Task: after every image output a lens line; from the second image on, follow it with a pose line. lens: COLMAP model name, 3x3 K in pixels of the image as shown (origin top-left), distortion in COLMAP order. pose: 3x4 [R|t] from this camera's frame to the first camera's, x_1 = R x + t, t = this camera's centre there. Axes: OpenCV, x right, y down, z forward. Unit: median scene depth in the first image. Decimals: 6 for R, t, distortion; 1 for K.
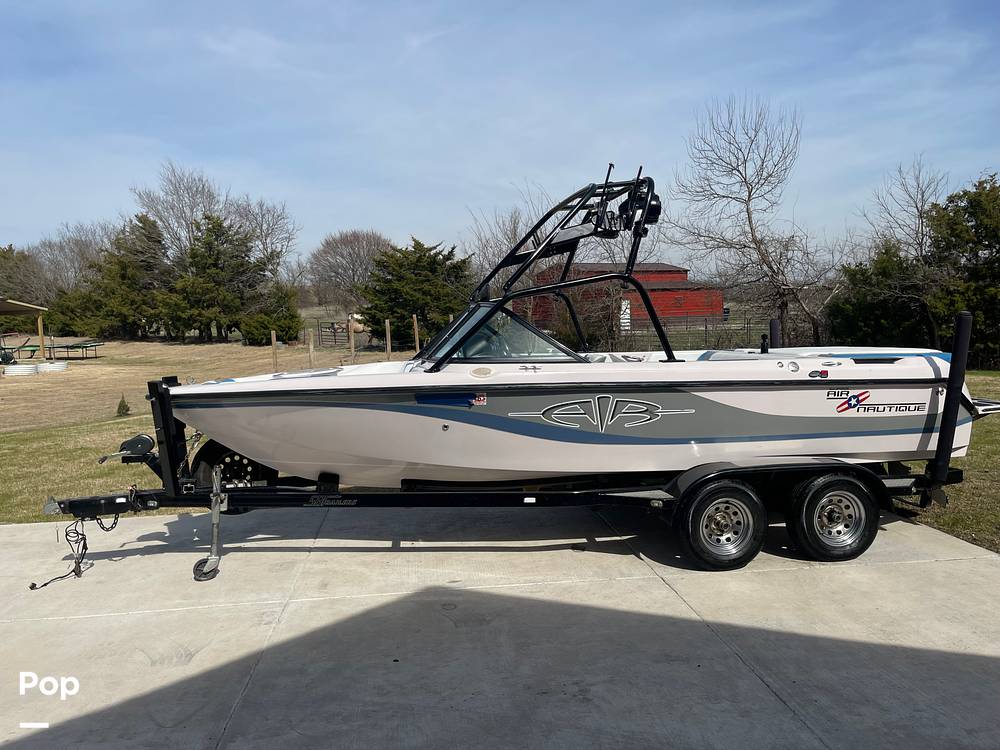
lens RADIAL K [[766.4, 0, 500.0], [0, 766.4, 375.0], [0, 0, 1]] dist [0.072381, -0.095515]
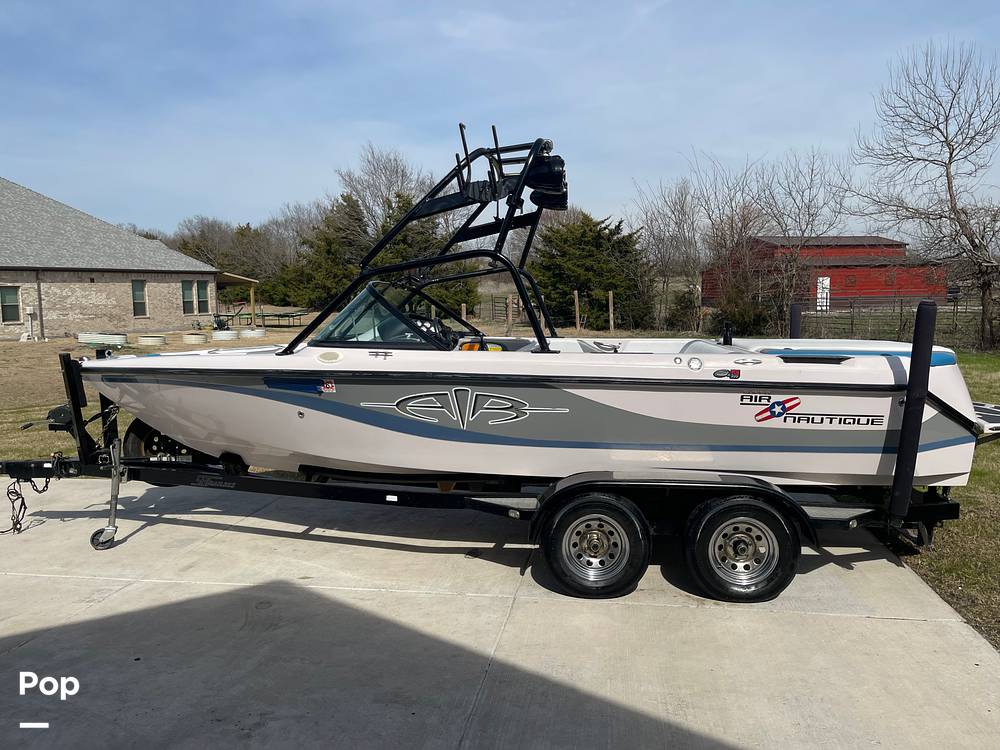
lens RADIAL K [[766.4, 0, 500.0], [0, 766.4, 375.0], [0, 0, 1]] dist [0.072381, -0.095515]
pose [[0.965969, 0.042093, -0.255210, 0.375937], [-0.034005, 0.998772, 0.036026, -0.020262], [0.256413, -0.026121, 0.966214, 0.145241]]
